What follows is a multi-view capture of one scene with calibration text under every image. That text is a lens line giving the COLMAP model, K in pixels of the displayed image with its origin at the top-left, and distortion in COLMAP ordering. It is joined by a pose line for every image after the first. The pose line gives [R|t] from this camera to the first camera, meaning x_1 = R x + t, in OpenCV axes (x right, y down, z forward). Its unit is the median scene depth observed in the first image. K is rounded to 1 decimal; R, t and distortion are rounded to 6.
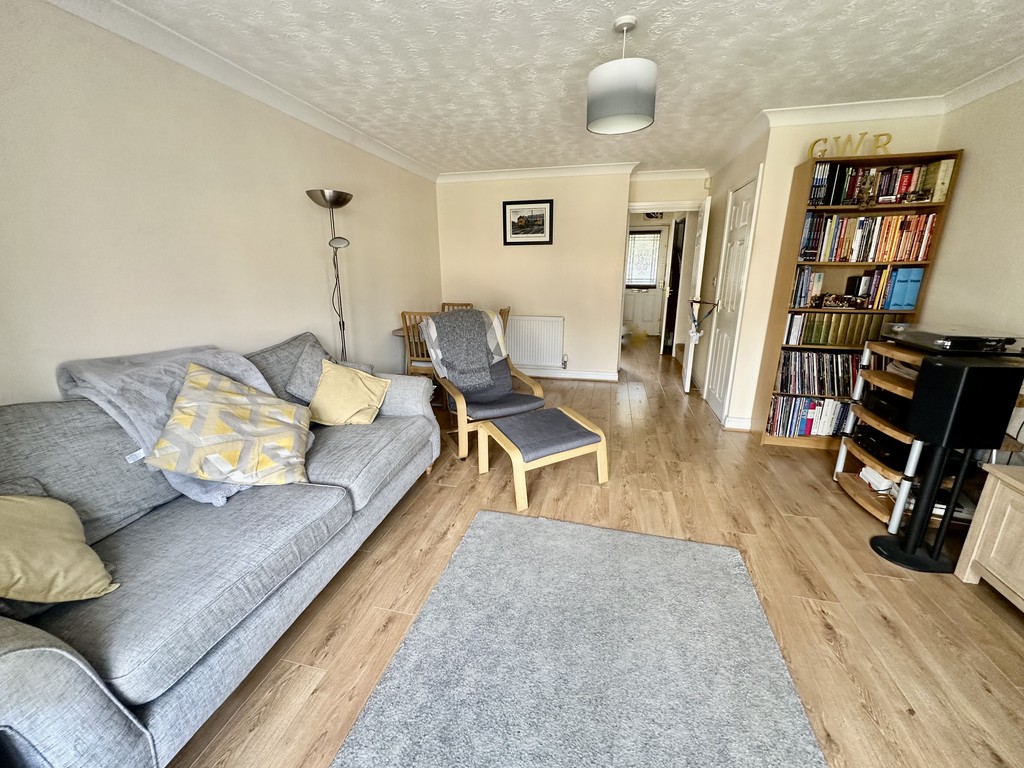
lens RADIAL K [[408.4, 0, 510.4], [0, 408.4, 382.4], [0, 0, 1]] dist [-0.002085, 0.000200]
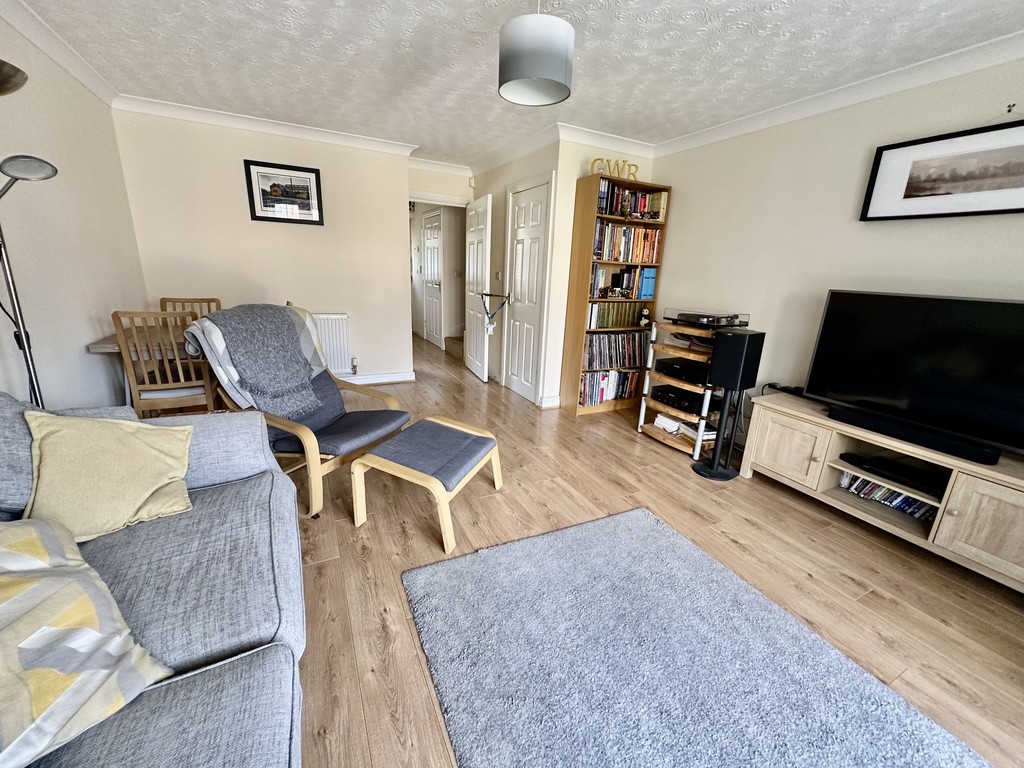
lens RADIAL K [[408.4, 0, 510.4], [0, 408.4, 382.4], [0, 0, 1]] dist [-0.002085, 0.000200]
pose [[0.761695, -0.137273, 0.633227, -0.293628], [0.133359, 0.989589, 0.054112, -0.036499], [-0.634063, 0.043229, 0.772072, 0.248485]]
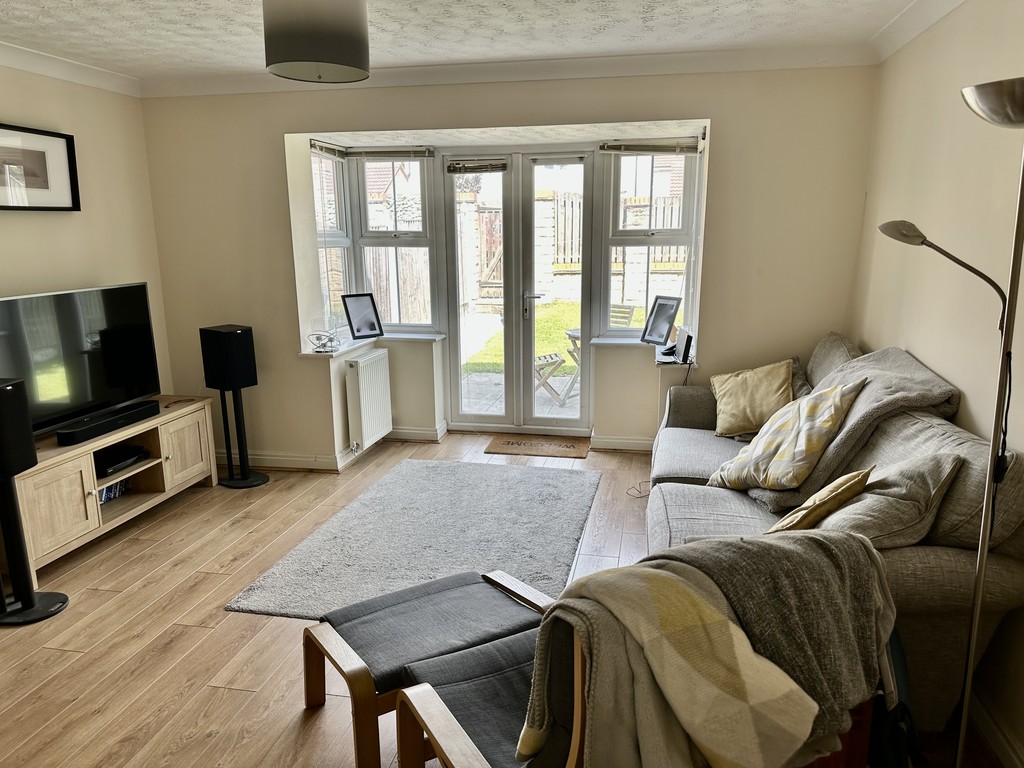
lens RADIAL K [[731.3, 0, 512.0], [0, 731.3, 384.0], [0, 0, 1]] dist [0.032866, -0.001482]
pose [[-0.999436, 0.019623, -0.027261, 0.001626], [0.004354, 0.880443, 0.474132, -0.518017], [0.033306, 0.473745, -0.880032, 1.562150]]
